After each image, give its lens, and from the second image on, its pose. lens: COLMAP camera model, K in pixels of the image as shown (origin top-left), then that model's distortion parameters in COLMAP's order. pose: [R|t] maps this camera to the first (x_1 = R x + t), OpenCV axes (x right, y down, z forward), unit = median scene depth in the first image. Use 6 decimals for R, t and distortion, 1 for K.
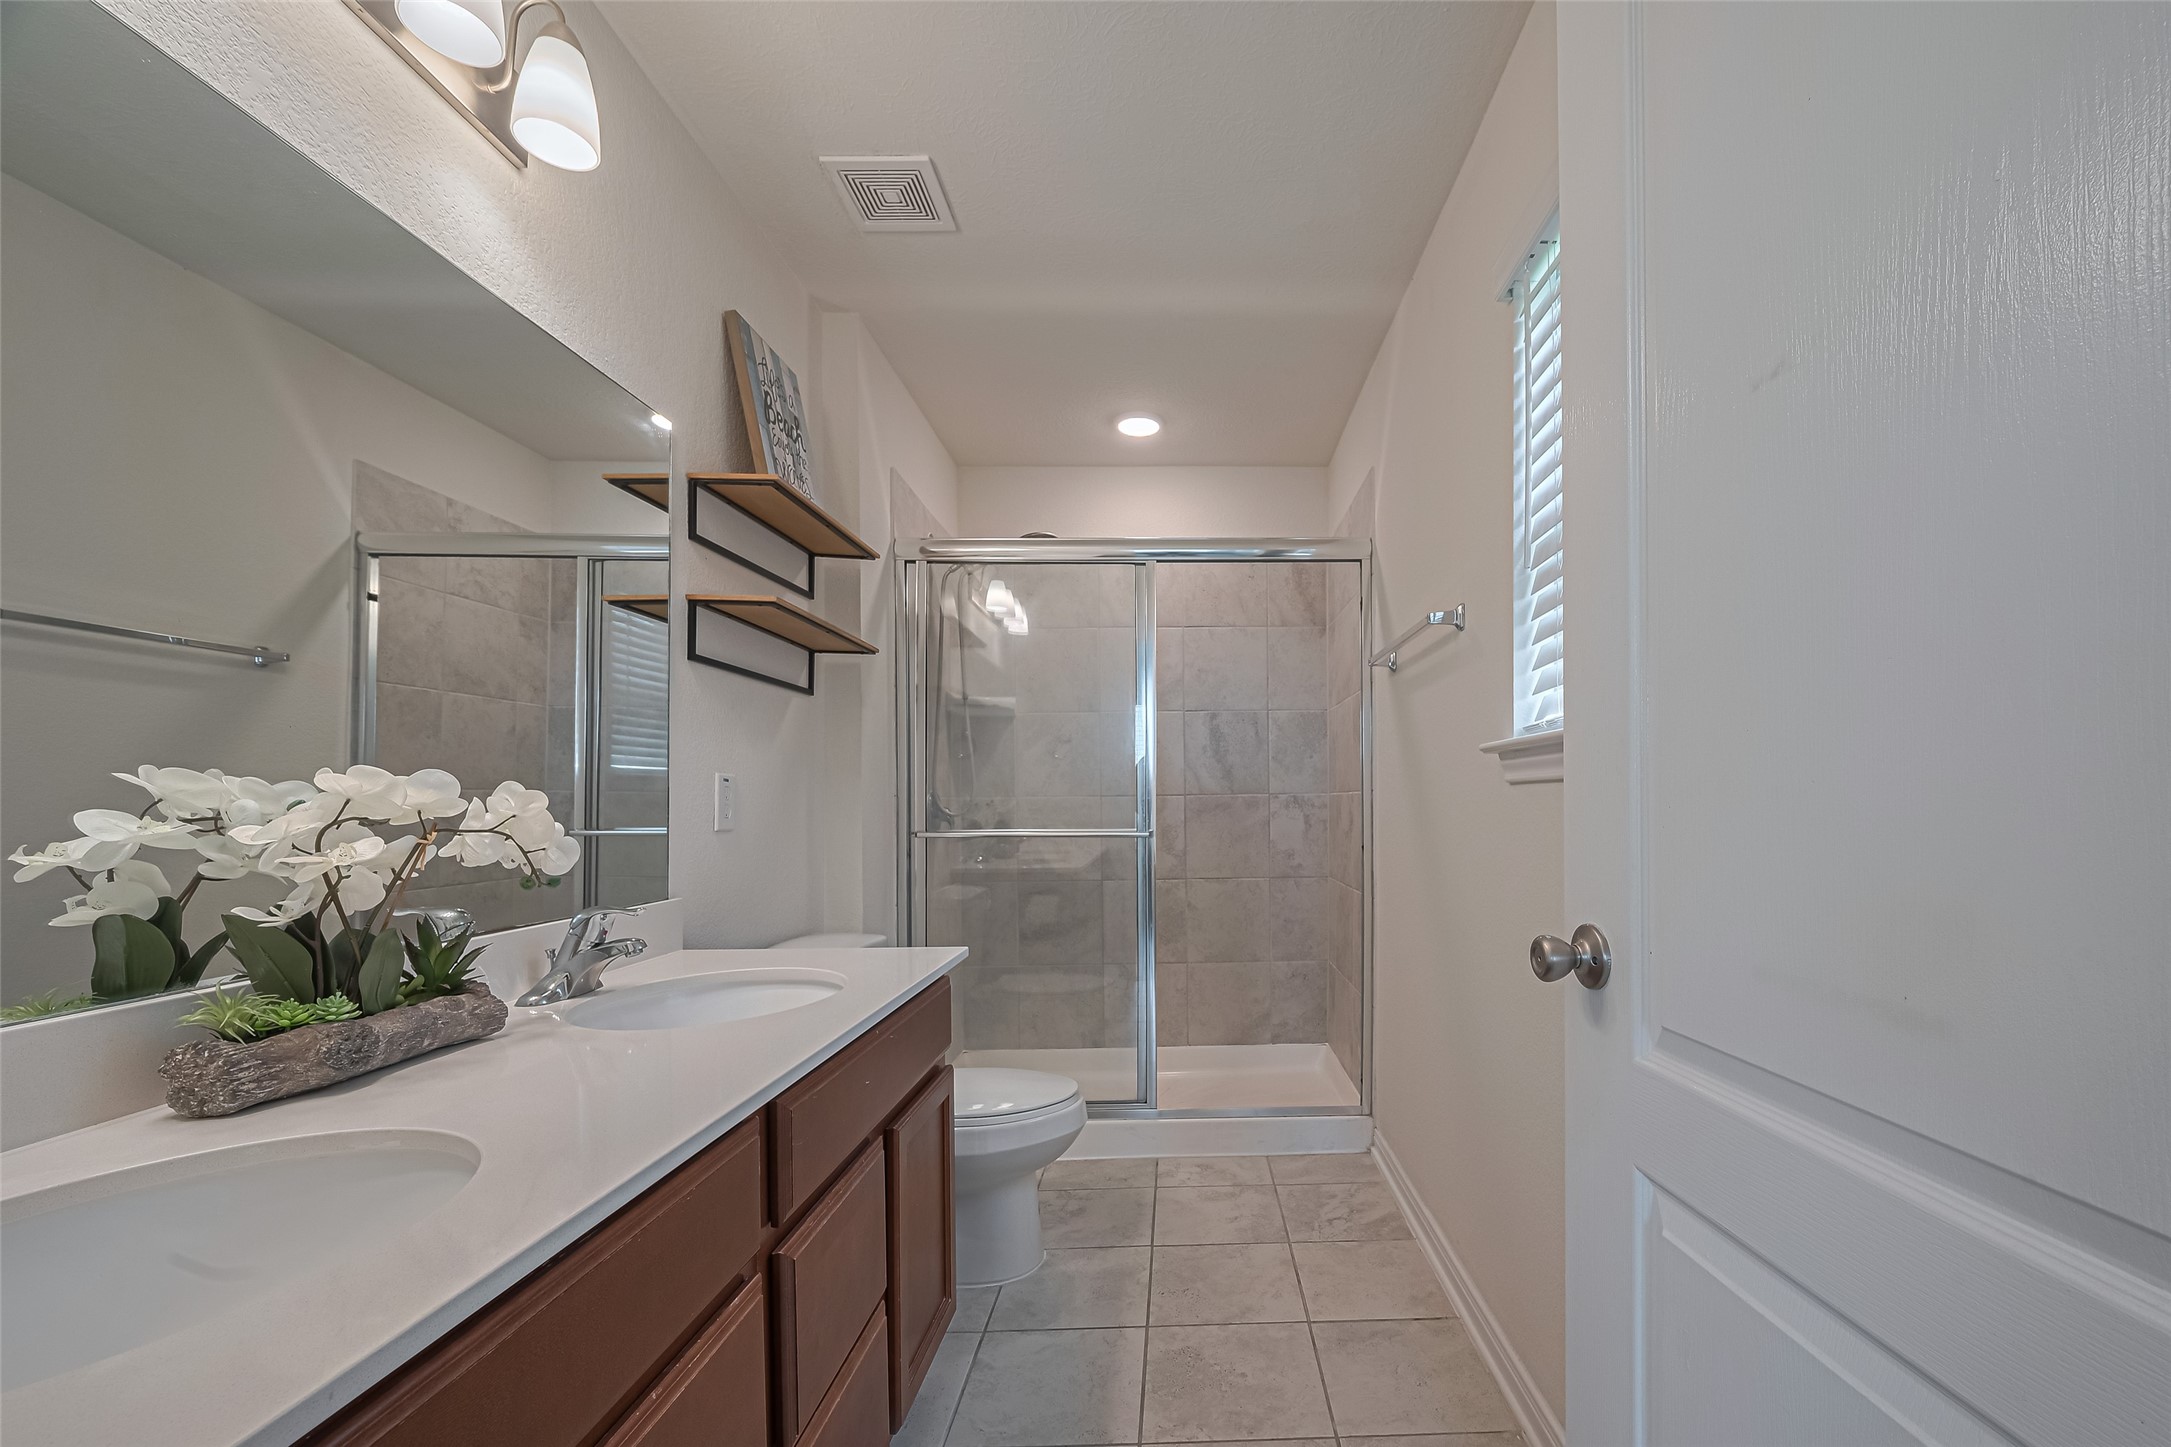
lens RADIAL K [[937.9, 0, 1147.5], [0, 937.9, 803.9], [0, 0, 1]] dist [-0.003974, -0.000429]
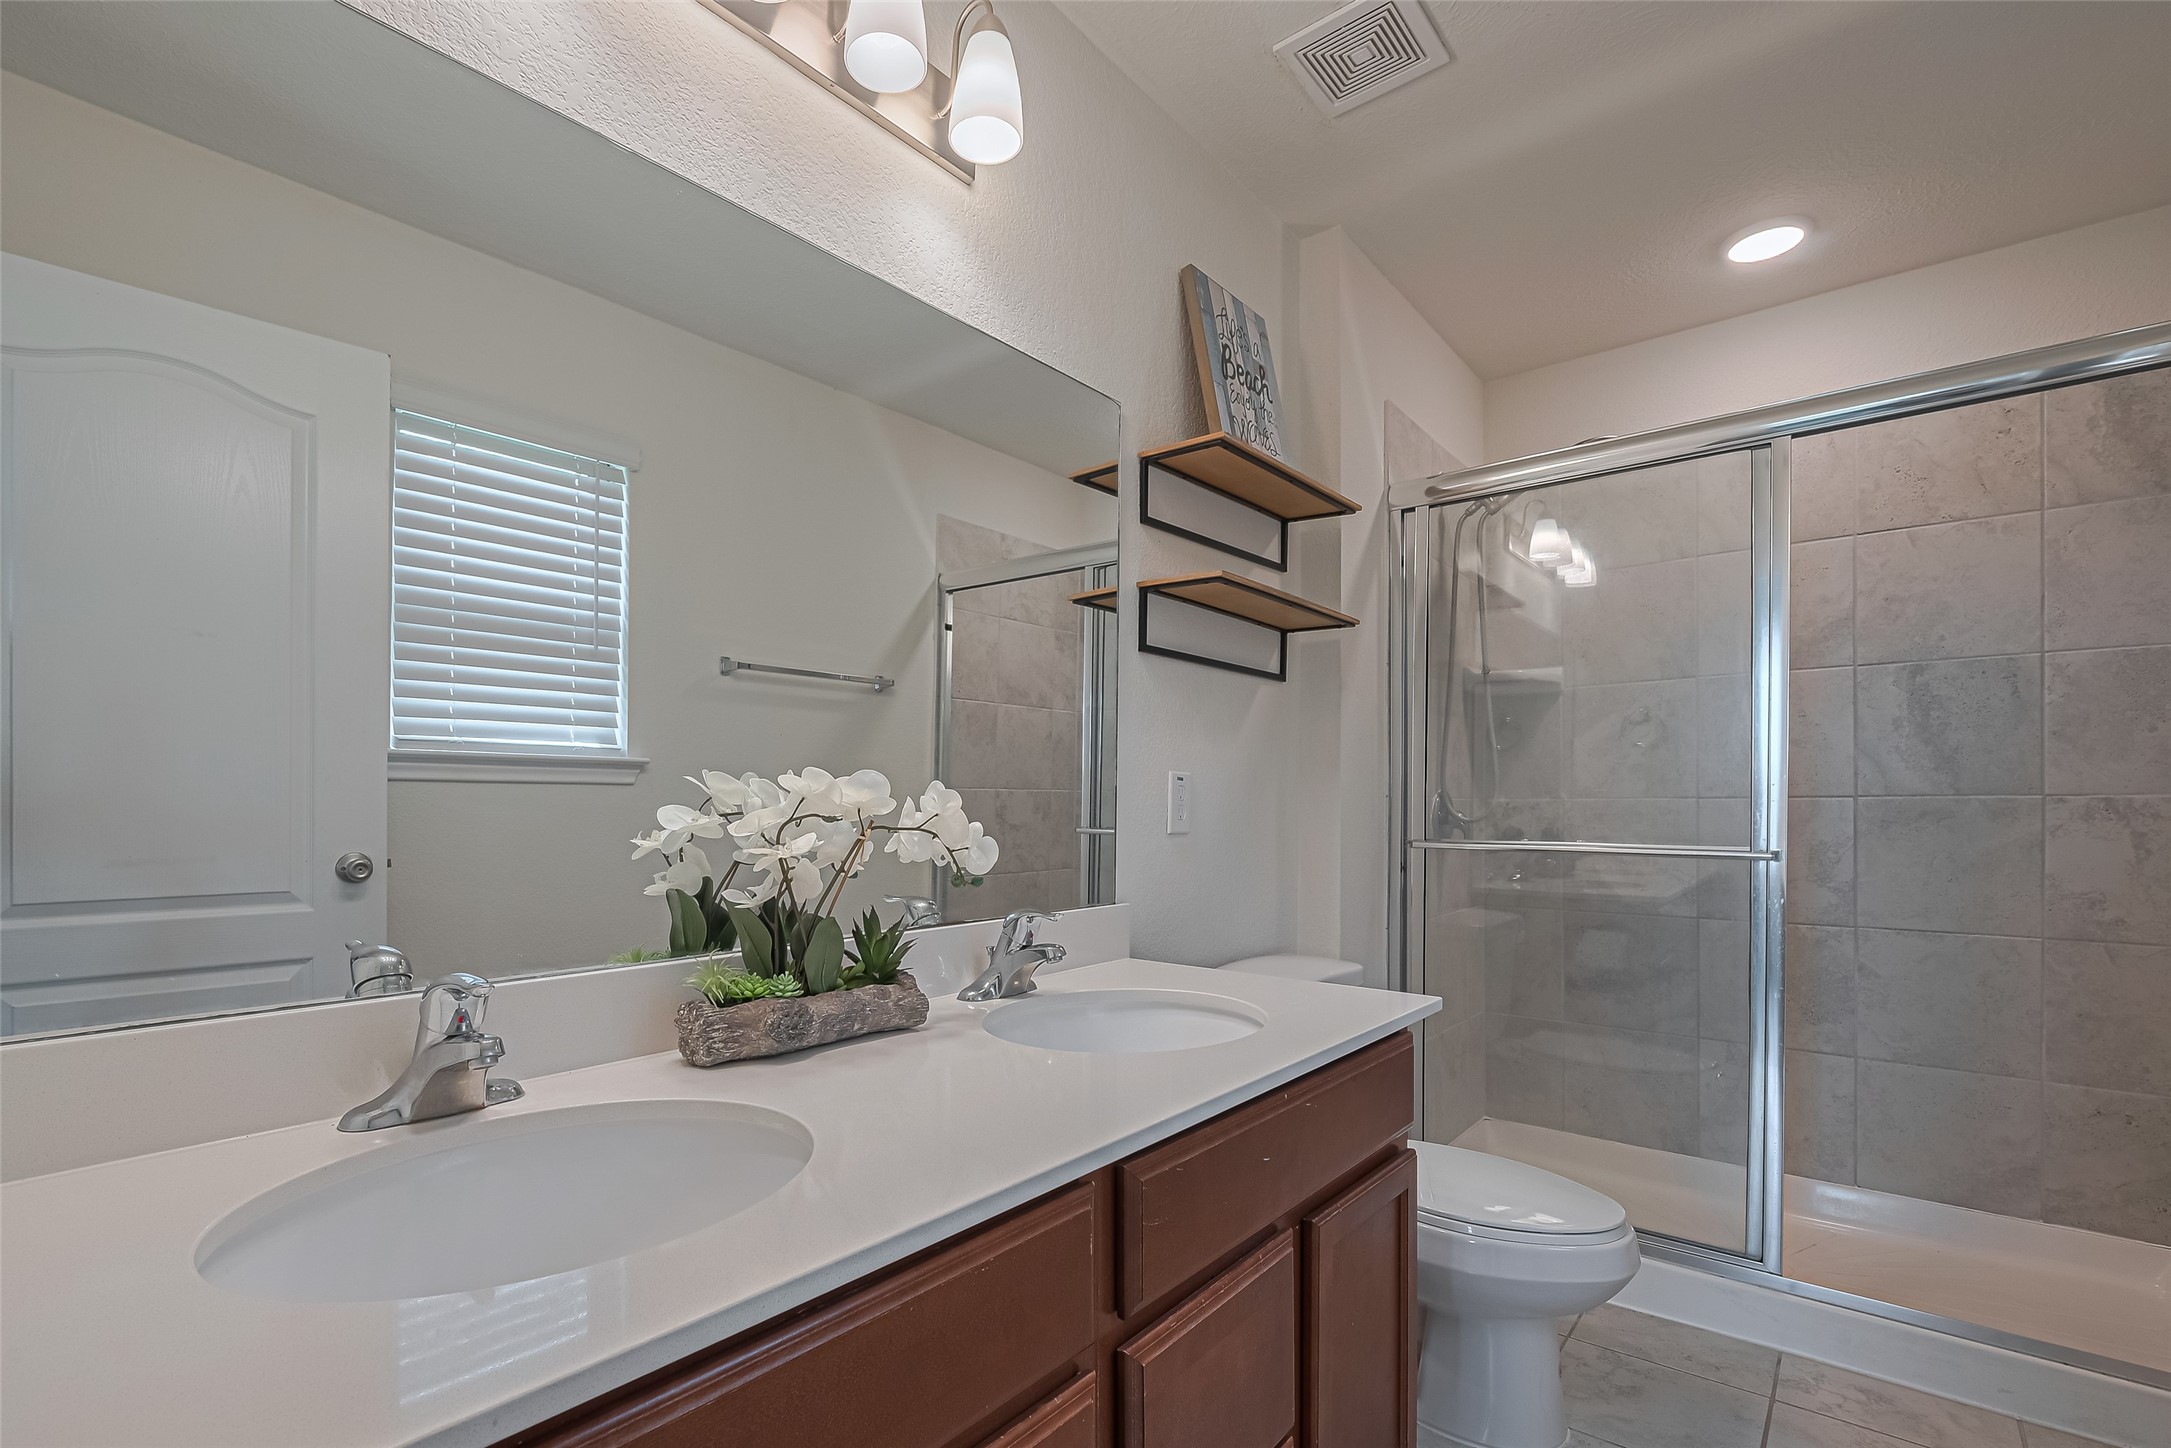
lens RADIAL K [[917.2, 0, 1084.6], [0, 917.2, 806.9], [0, 0, 1]] dist [-0.003142, -0.000429]
pose [[0.757233, 0.010382, -0.653062, 0.068265], [-0.008593, 0.999945, 0.005933, -0.002173], [0.653088, 0.001119, 0.757281, 0.248342]]
